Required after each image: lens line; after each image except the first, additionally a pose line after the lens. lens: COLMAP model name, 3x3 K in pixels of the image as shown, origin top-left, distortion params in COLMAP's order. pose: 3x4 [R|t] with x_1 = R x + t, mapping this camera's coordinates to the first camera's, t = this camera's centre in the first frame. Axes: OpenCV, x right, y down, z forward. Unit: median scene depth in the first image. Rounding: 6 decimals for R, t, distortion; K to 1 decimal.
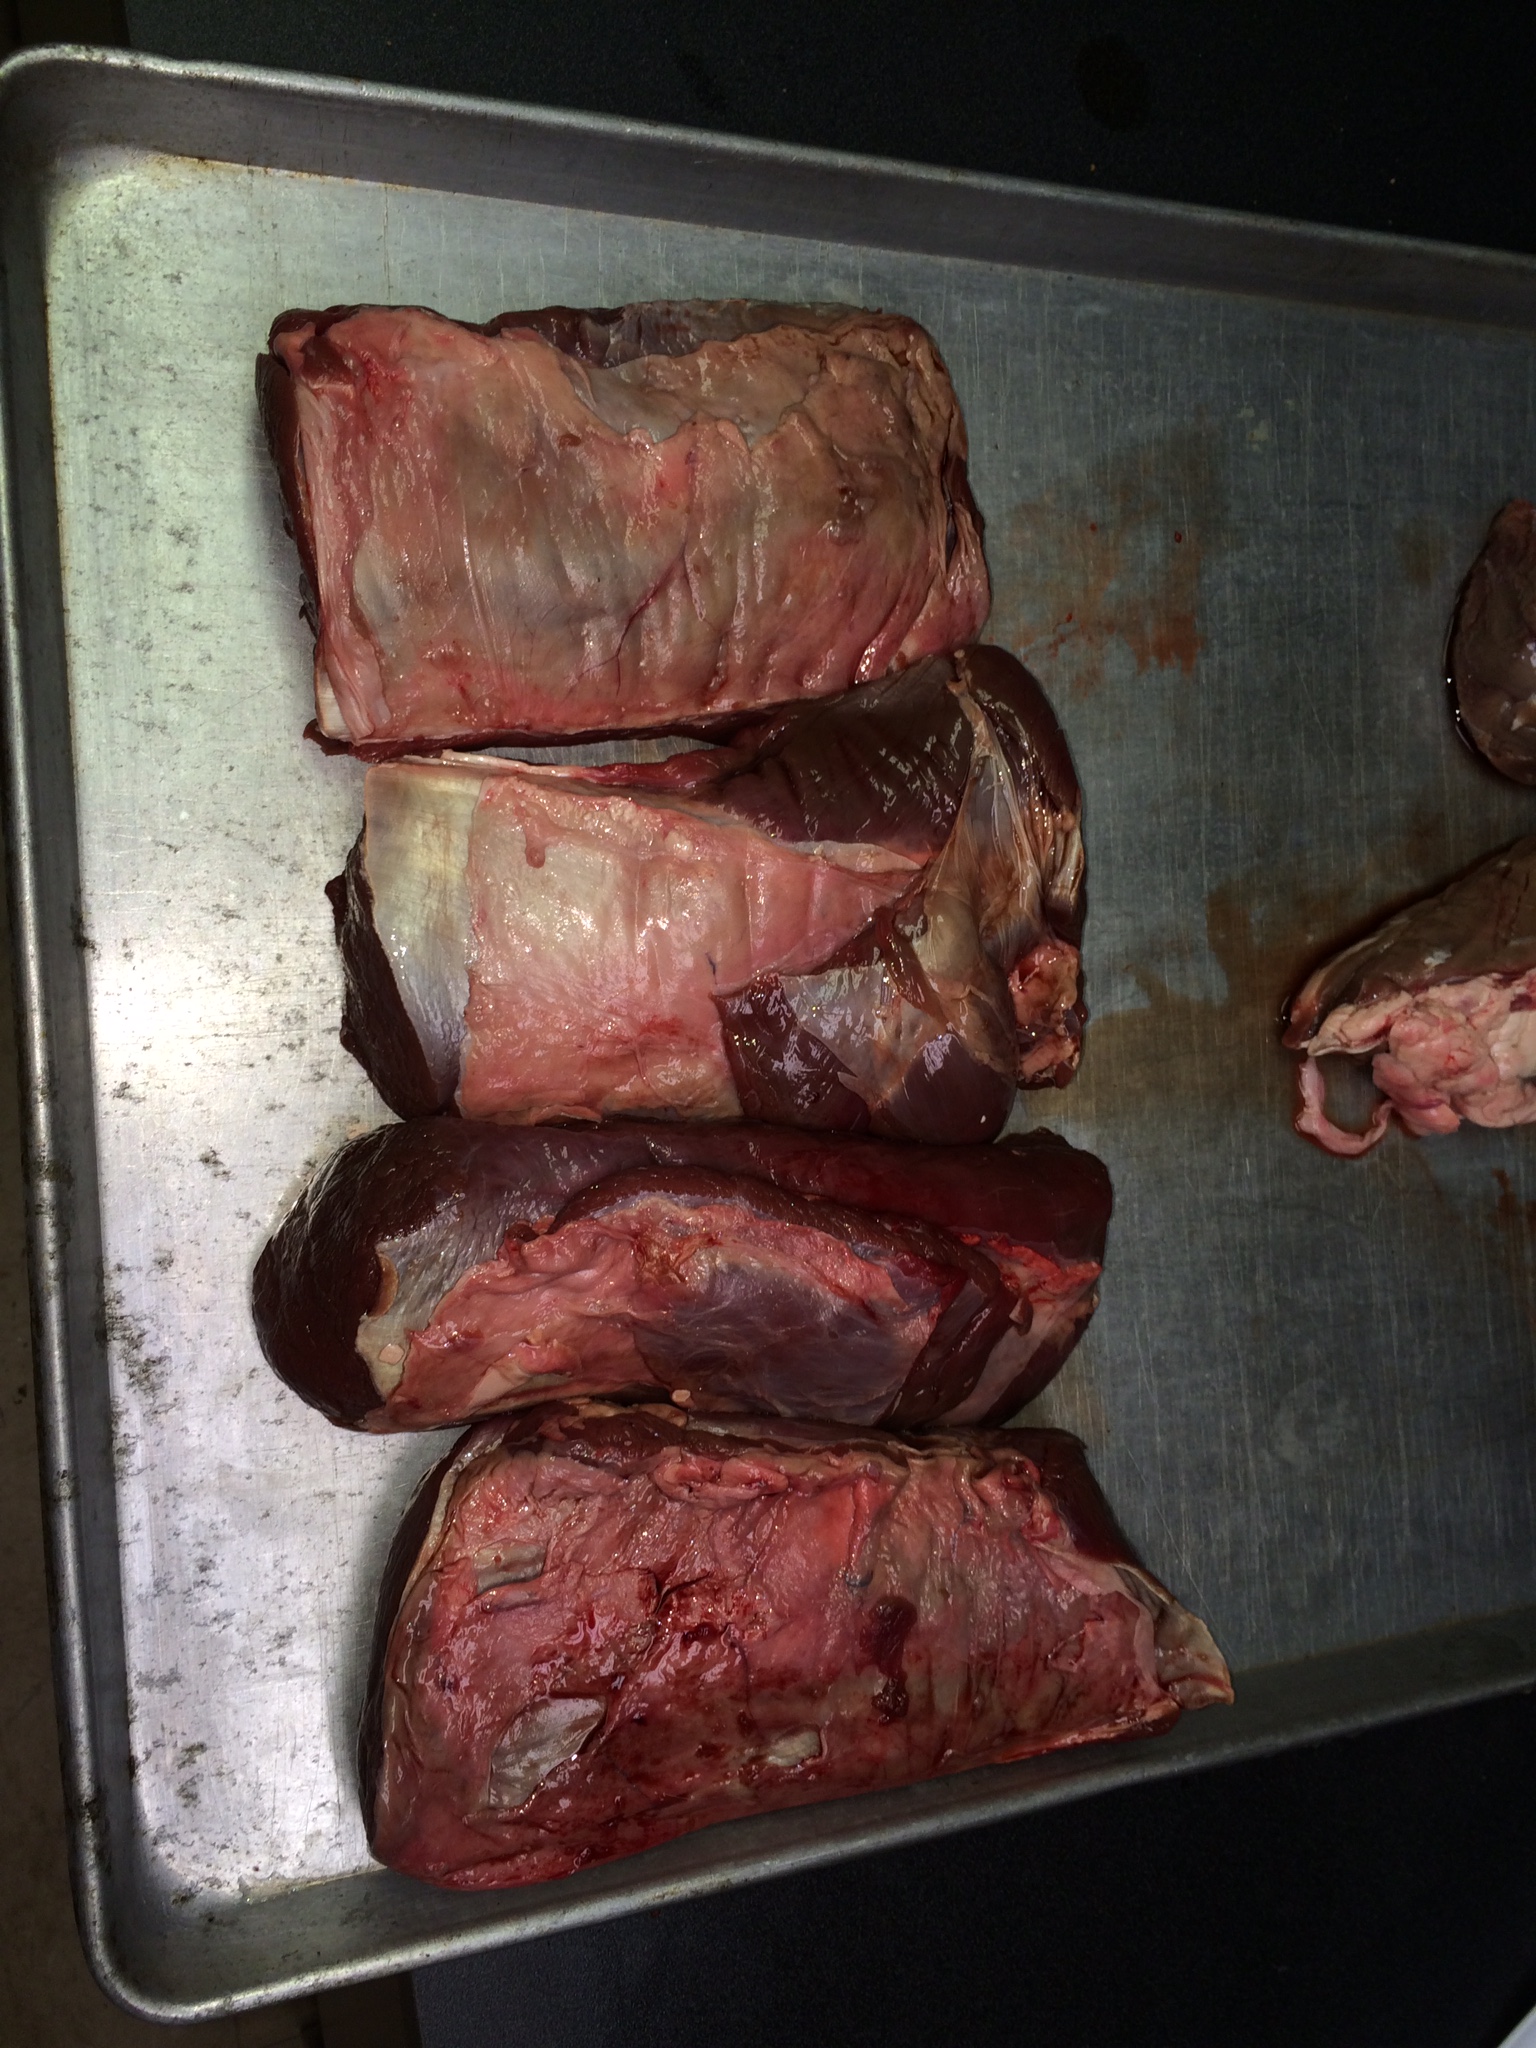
lens RADIAL K [[1808.0, 0, 768.0], [0, 1808.0, 1024.0], [0, 0, 1]] dist [0.078250, -0.095815]
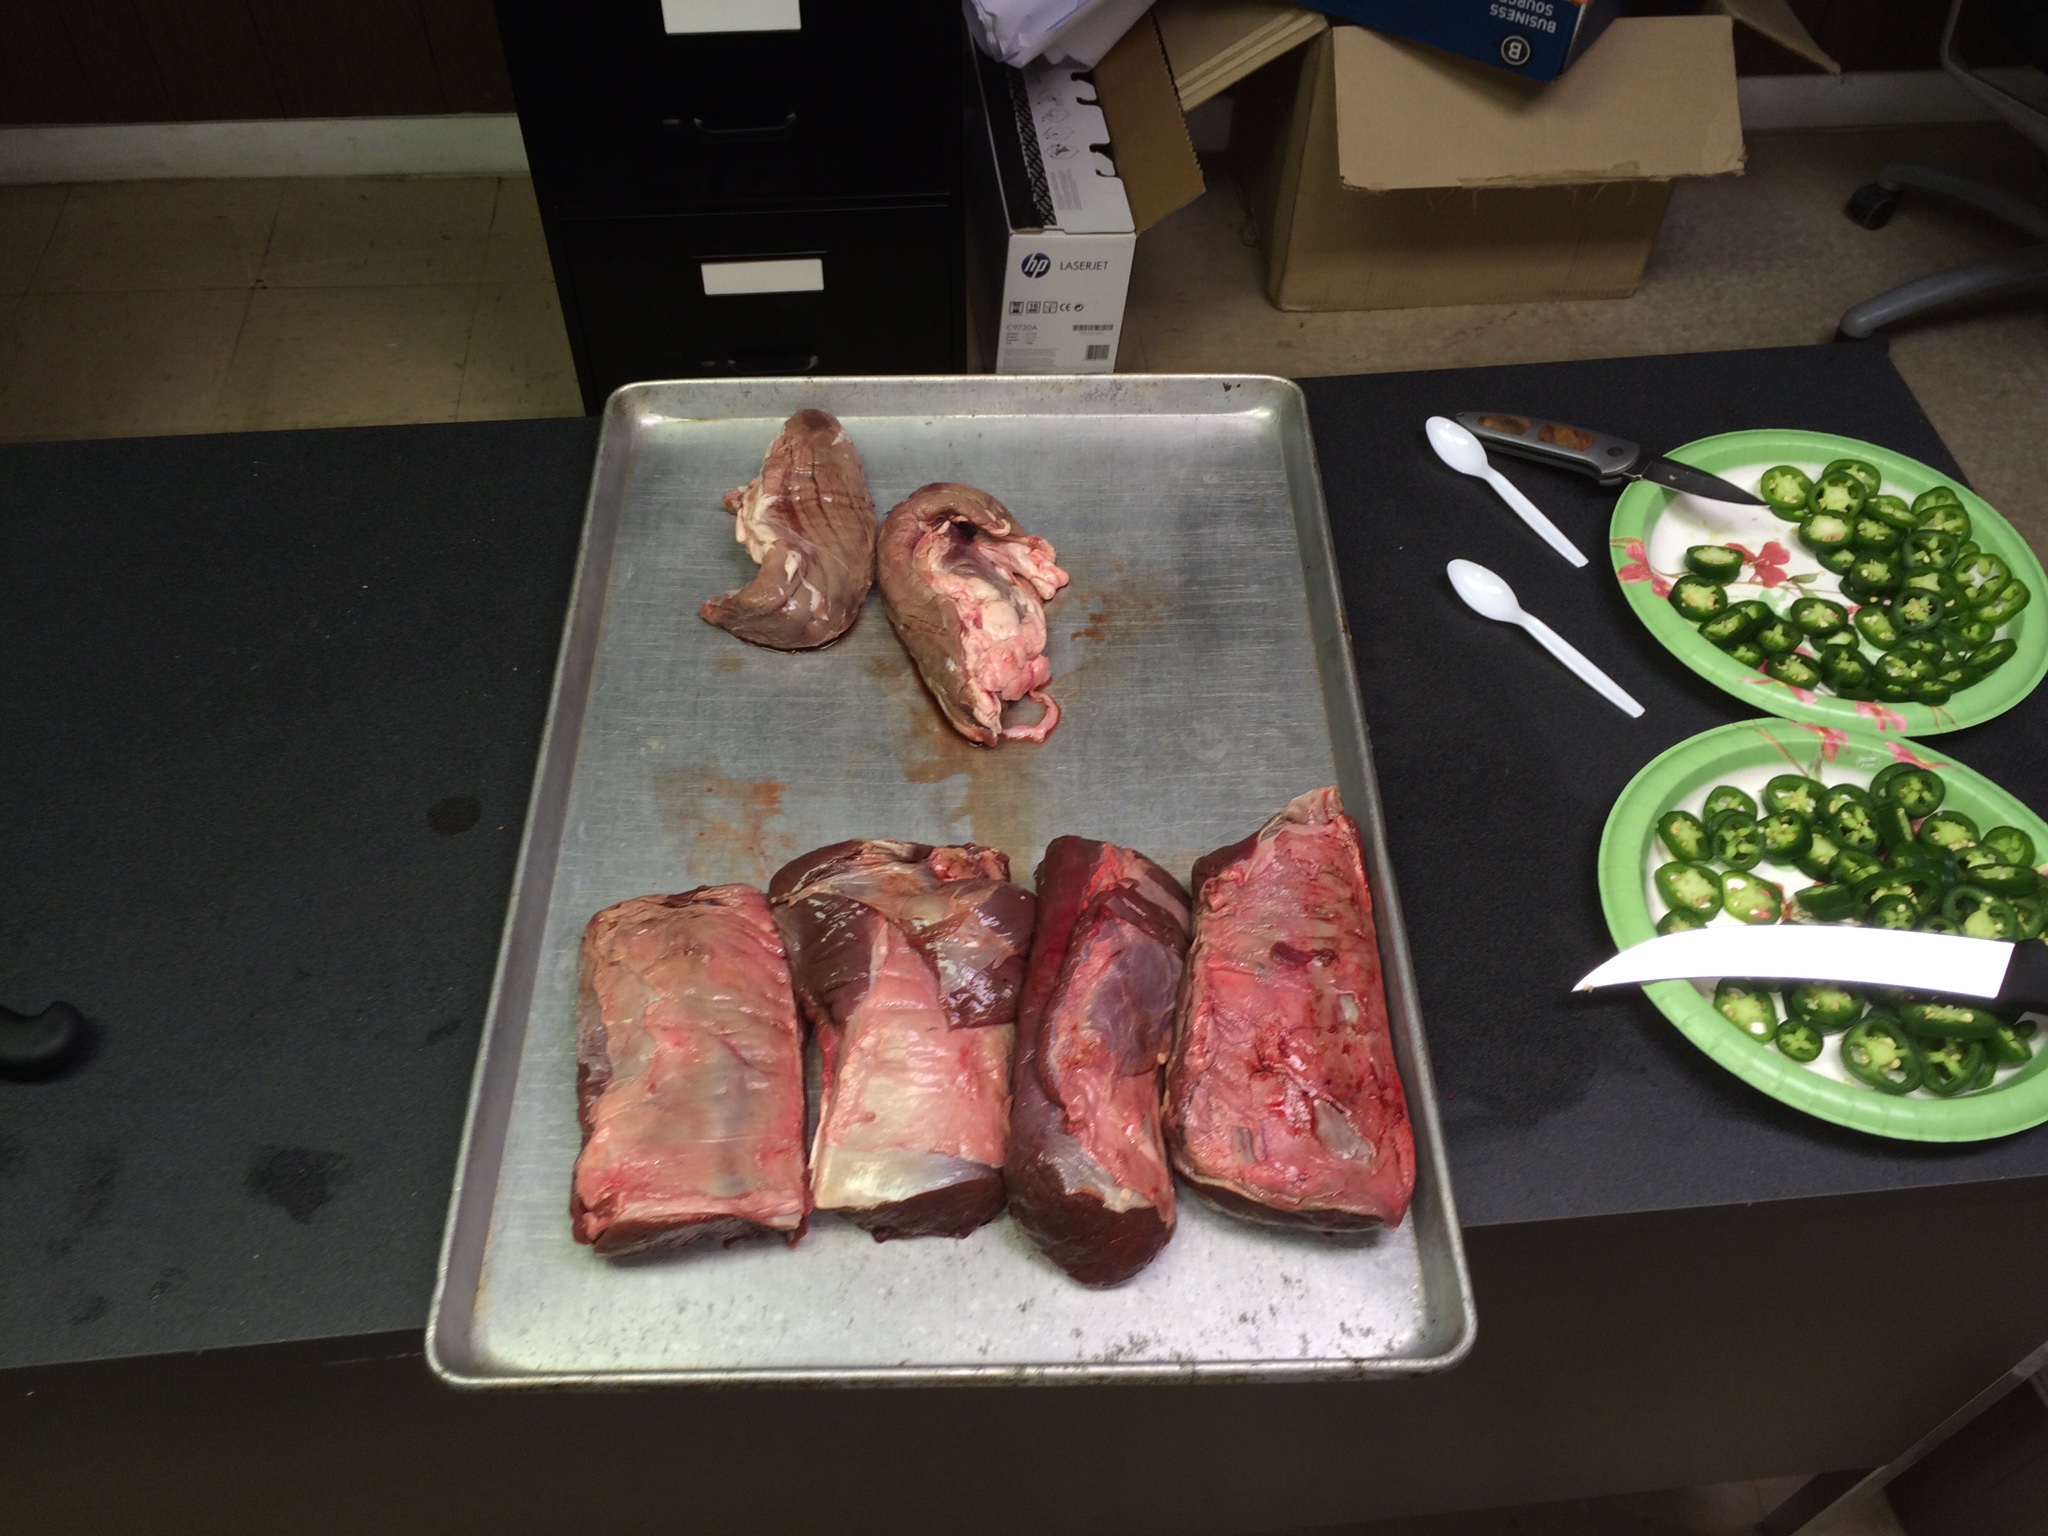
lens RADIAL K [[1788.9, 0, 985.7], [0, 1788.9, 764.4], [0, 0, 1]] dist [-0.001432, 0.000347]
pose [[0.047798, -0.959838, 0.276453, -0.267683], [0.998830, 0.043907, -0.020252, 0.046919], [0.007301, 0.277097, 0.960814, -0.832018]]
